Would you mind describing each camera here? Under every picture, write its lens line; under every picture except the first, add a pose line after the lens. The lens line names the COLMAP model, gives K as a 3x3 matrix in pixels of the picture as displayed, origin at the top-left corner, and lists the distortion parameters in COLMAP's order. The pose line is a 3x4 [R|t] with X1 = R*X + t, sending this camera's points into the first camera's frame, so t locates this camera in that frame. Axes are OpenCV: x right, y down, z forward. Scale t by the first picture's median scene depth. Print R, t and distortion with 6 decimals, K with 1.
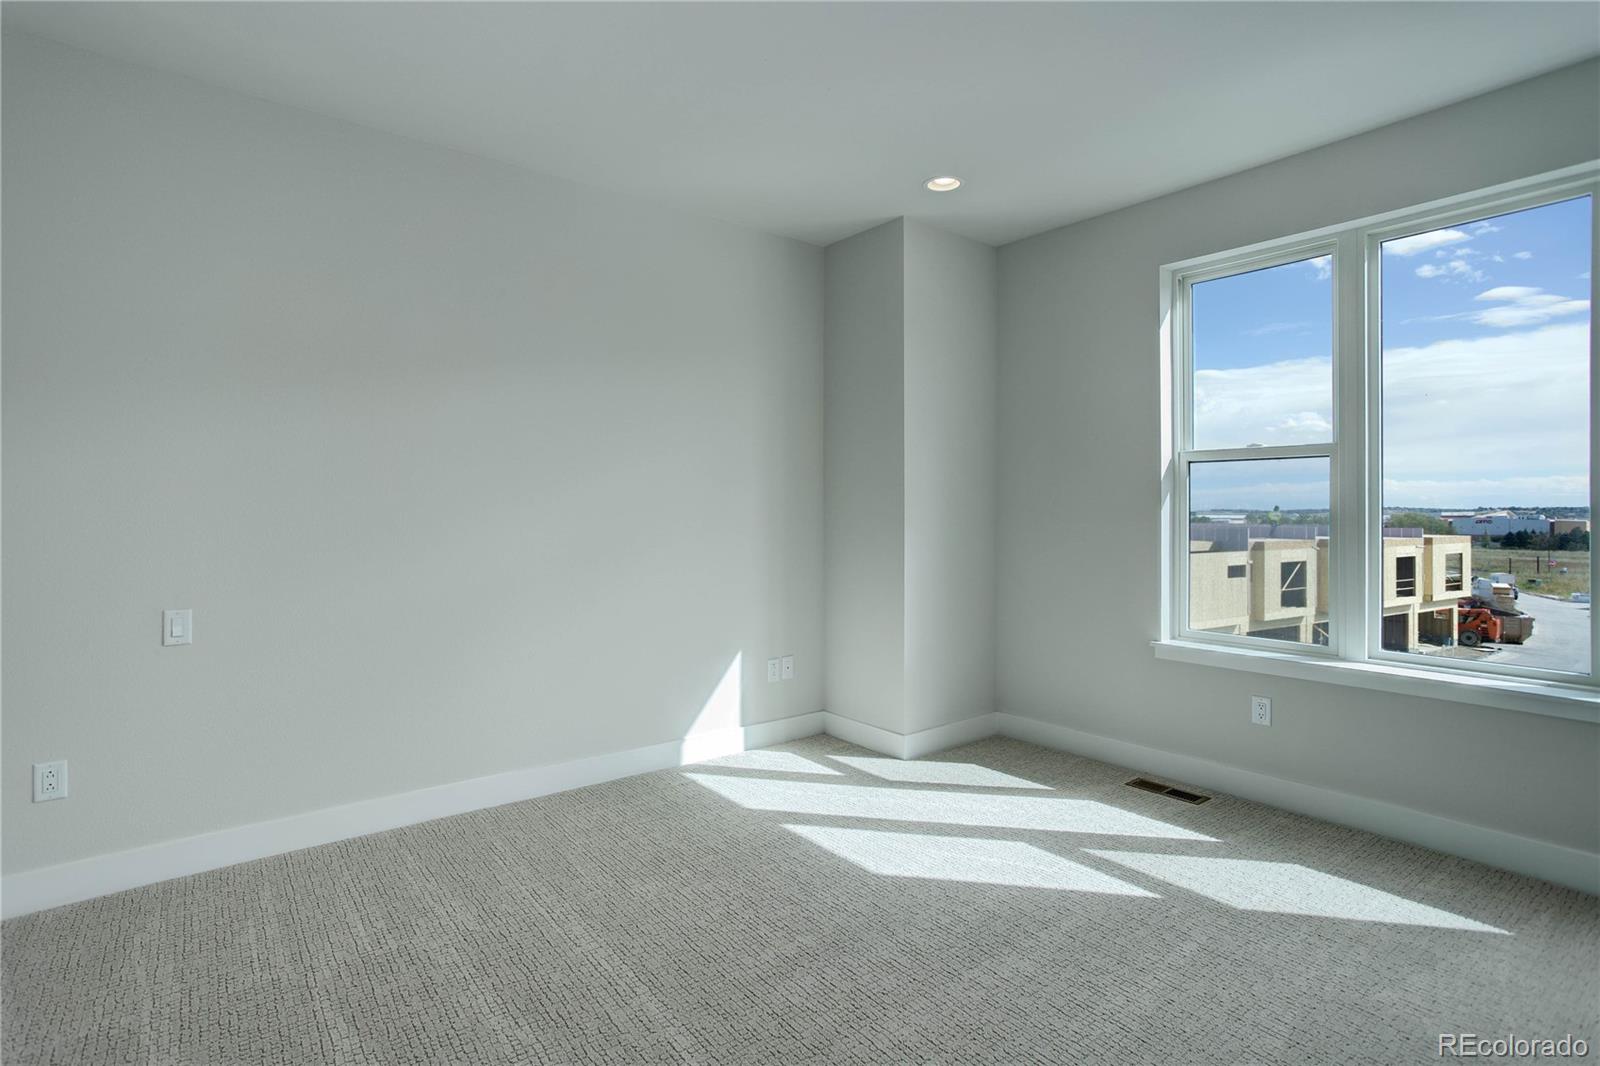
lens RADIAL K [[787.6, 0, 789.7], [0, 787.6, 521.0], [0, 0, 1]] dist [-0.046341, 0.015014]
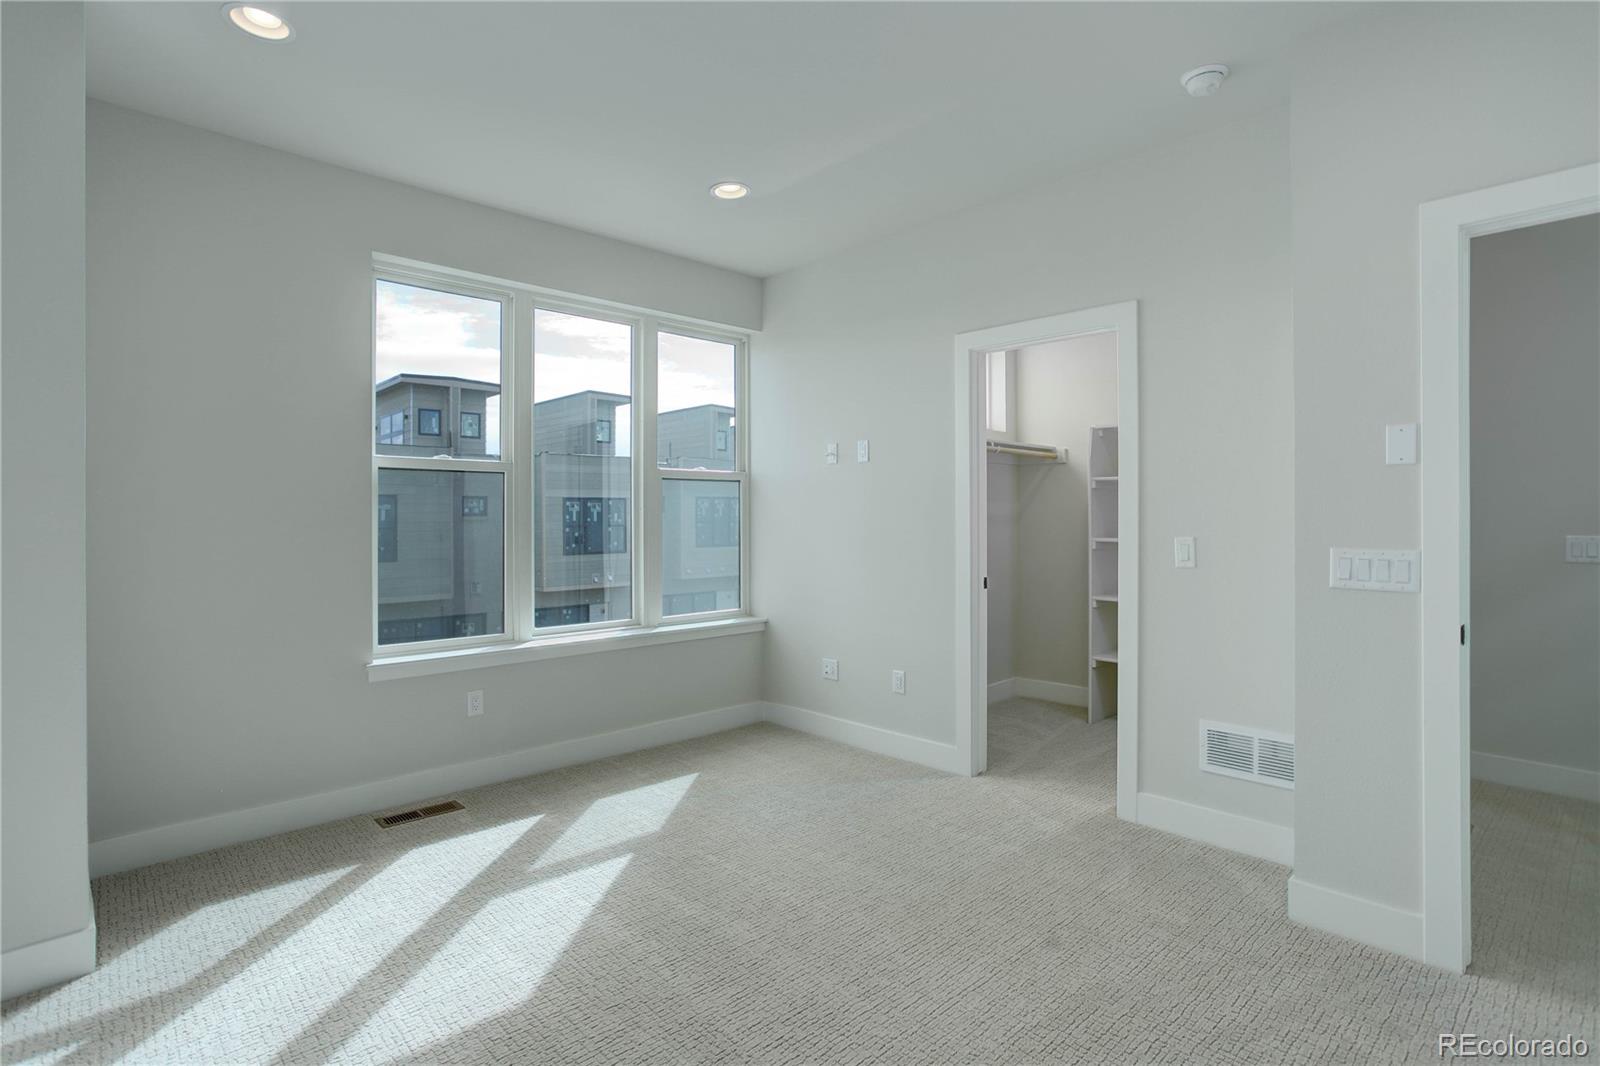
lens RADIAL K [[787.6, 0, 786.1], [0, 787.6, 526.5], [0, 0, 1]] dist [-0.046341, 0.015014]
pose [[-0.100895, -0.009974, 0.994847, -0.550110], [0.019406, 0.999740, 0.011991, -0.008459], [-0.994708, 0.020516, -0.100676, 0.698851]]
